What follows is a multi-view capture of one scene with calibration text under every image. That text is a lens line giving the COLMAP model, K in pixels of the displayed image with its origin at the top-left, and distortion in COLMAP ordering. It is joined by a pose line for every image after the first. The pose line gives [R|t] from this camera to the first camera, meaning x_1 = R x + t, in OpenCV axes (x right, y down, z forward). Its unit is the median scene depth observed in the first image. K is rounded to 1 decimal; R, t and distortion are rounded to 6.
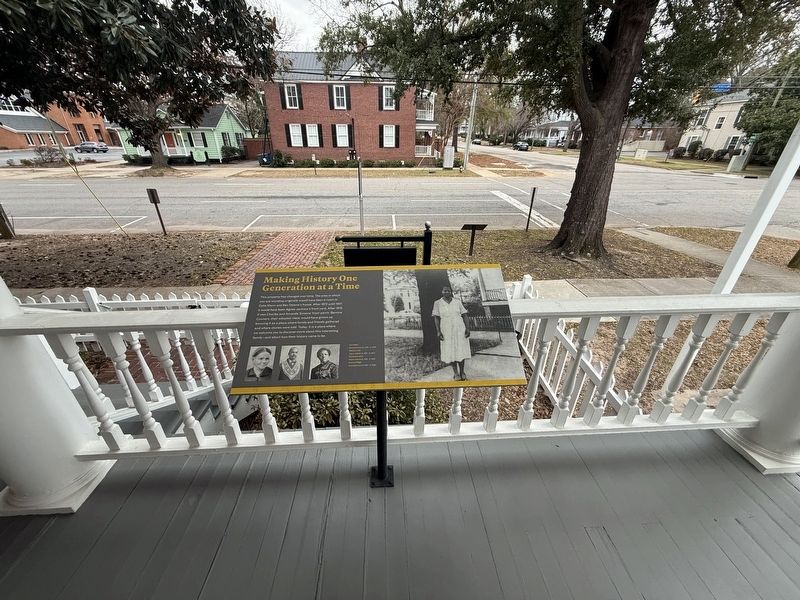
lens RADIAL K [[320.5, 0, 397.5], [0, 320.5, 299.9], [0, 0, 1]] dist [-0.000810, 0.000152]
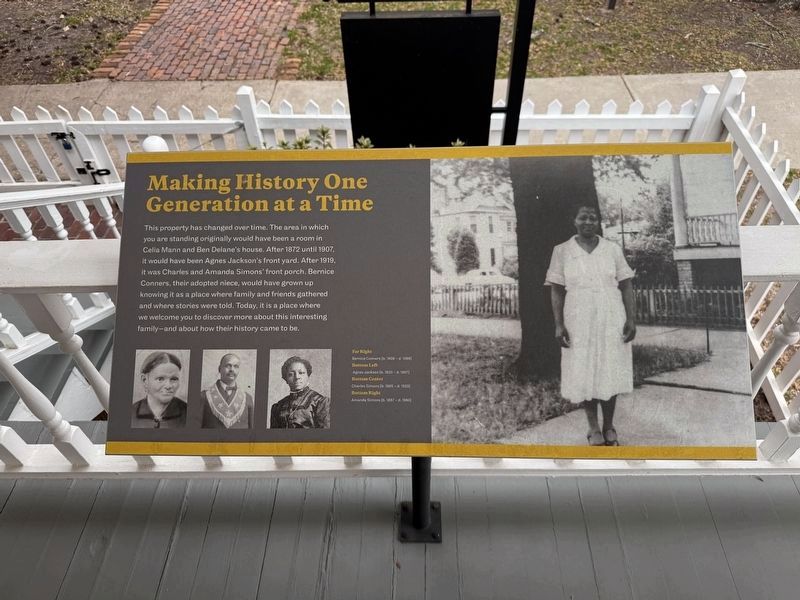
lens RADIAL K [[558.0, 0, 400.5], [0, 558.0, 294.4], [0, 0, 1]] dist [0.073307, -0.107434]
pose [[0.996919, 0.028935, -0.072909, -0.027955], [-0.001364, 0.935734, 0.352705, -0.196024], [0.078429, -0.351519, 0.932890, 0.295012]]
